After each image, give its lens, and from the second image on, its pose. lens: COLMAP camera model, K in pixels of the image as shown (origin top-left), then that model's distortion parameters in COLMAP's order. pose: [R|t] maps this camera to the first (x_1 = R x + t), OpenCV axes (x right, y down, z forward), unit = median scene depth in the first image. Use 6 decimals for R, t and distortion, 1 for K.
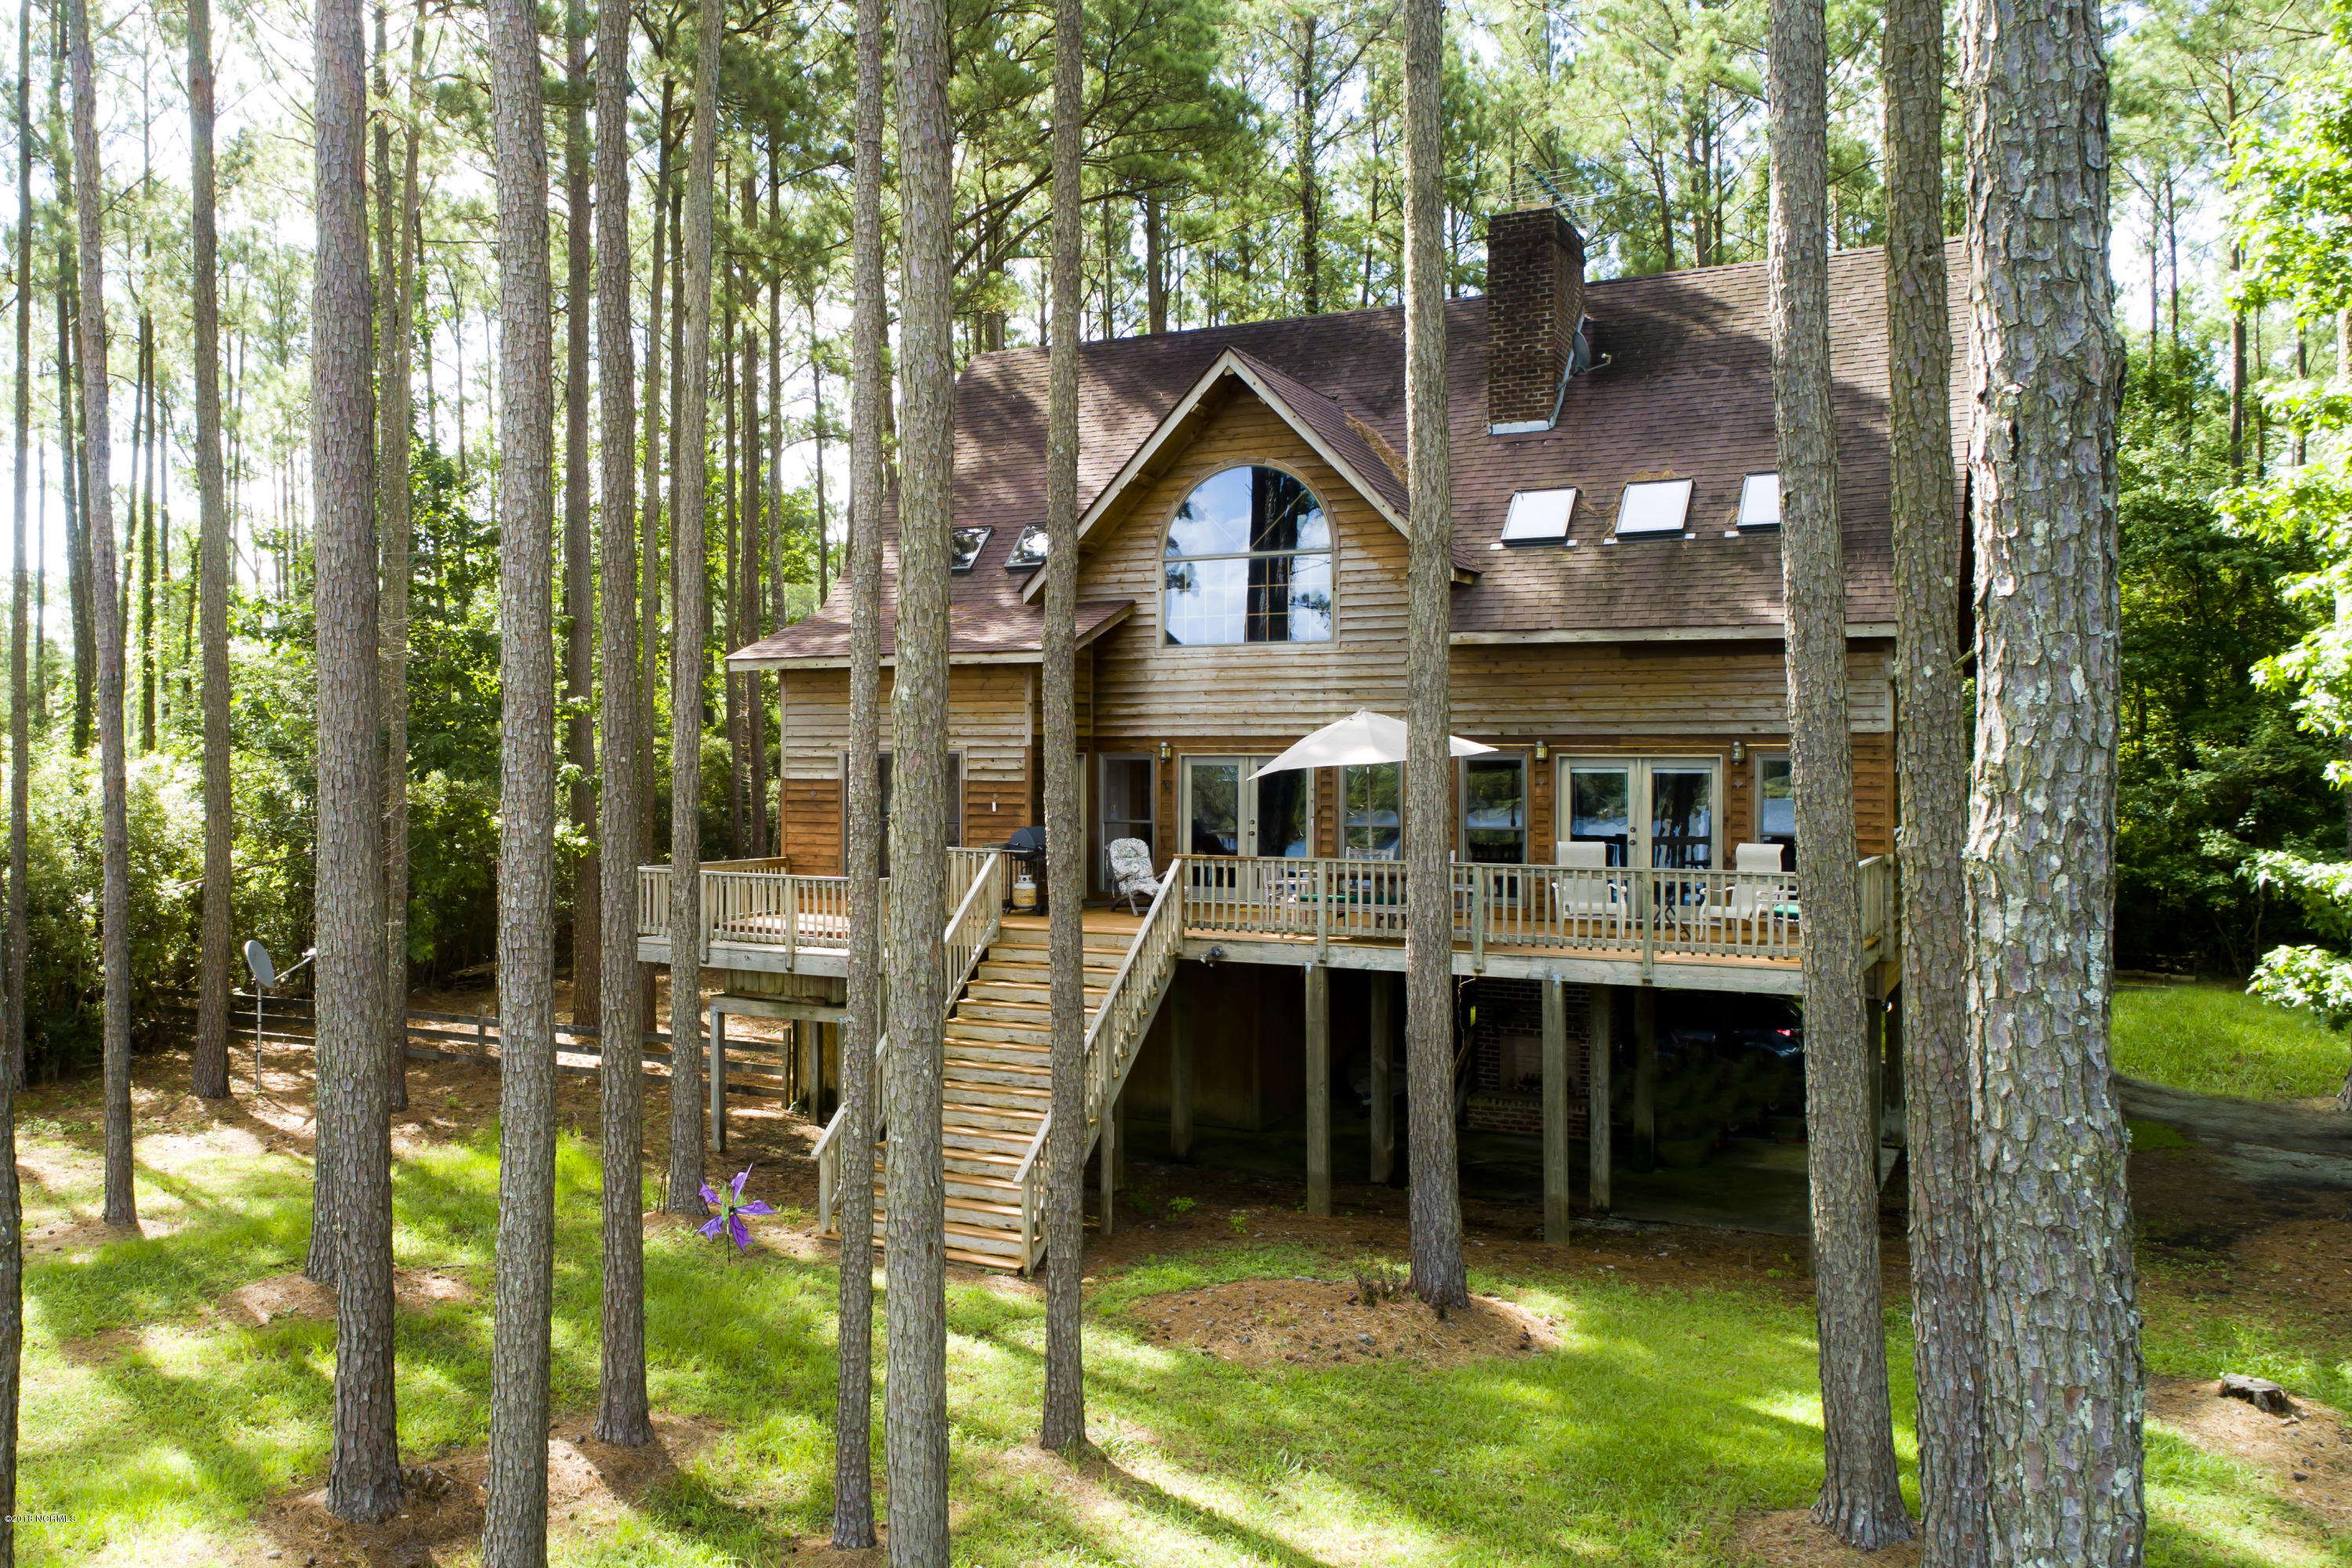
lens RADIAL K [[1936.8, 0, 916.3], [0, 1936.8, 754.4], [0, 0, 1]] dist [-0.018578, 0.009245]
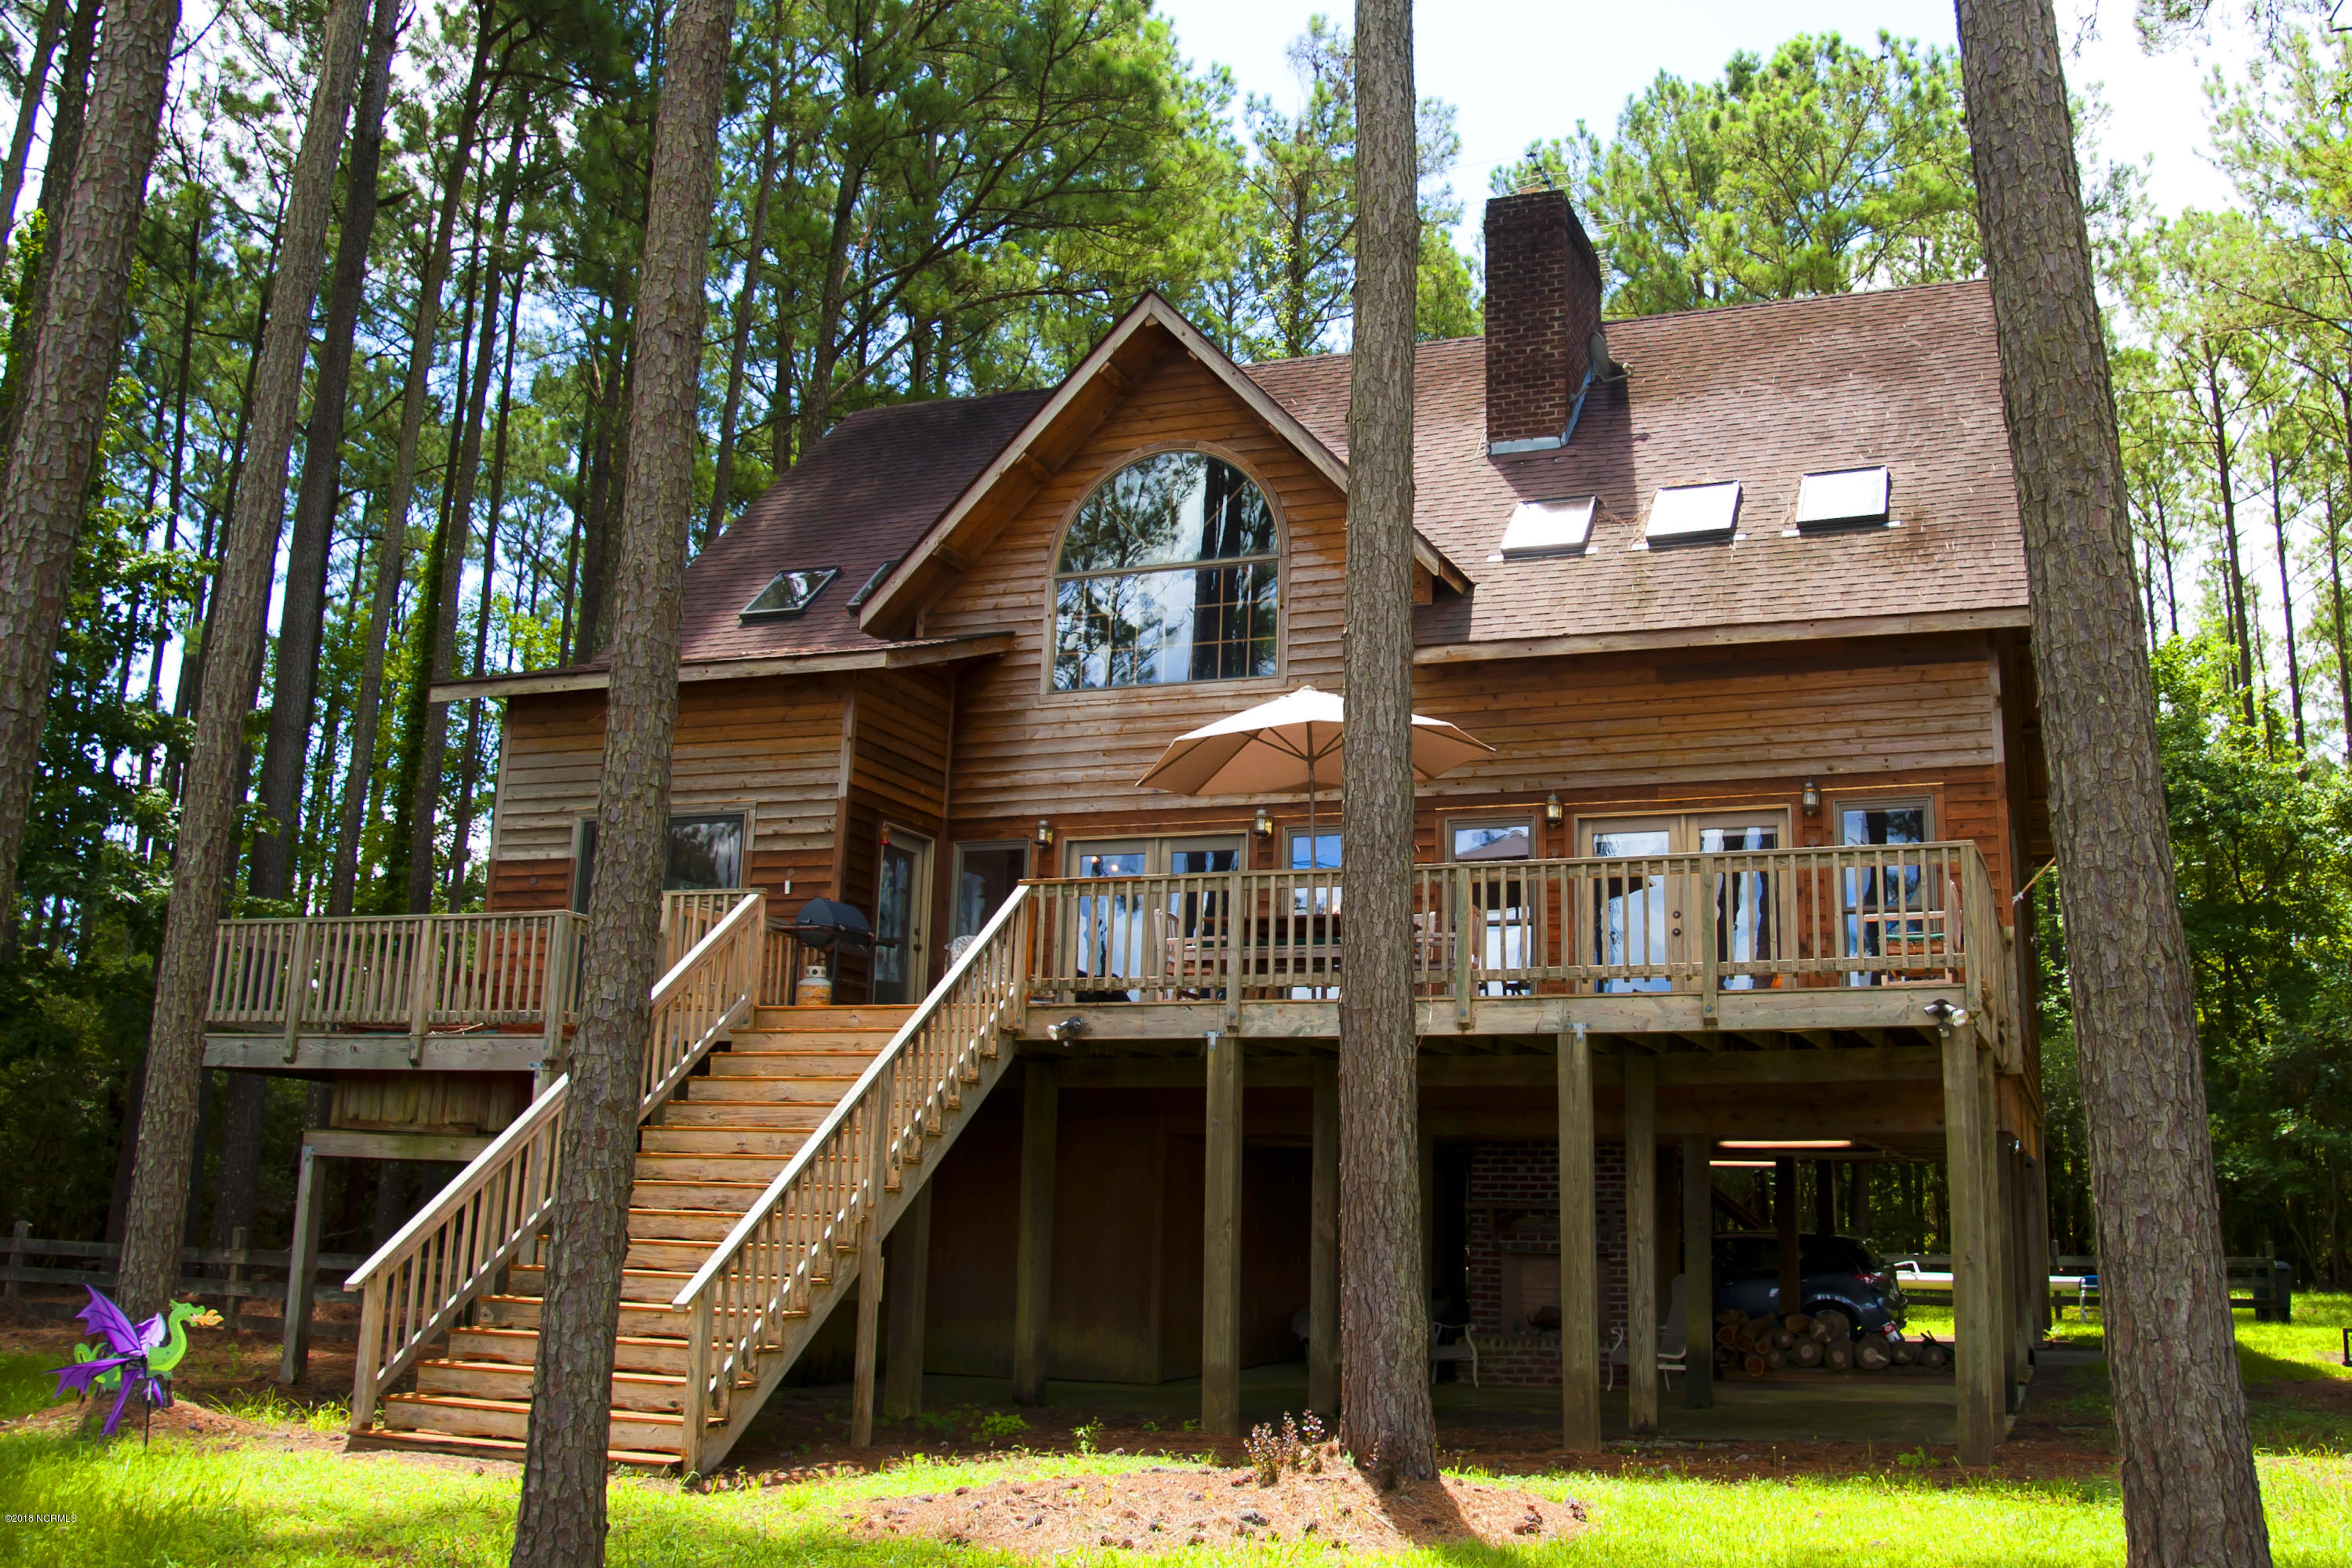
lens RADIAL K [[2115.2, 0, 1357.3], [0, 2115.2, 688.4], [0, 0, 1]] dist [-0.113964, 0.003308]
pose [[0.975557, 0.066459, 0.209455, 0.086749], [-0.013670, 0.969678, -0.244005, 0.154046], [-0.219320, 0.235177, 0.946885, 0.269467]]
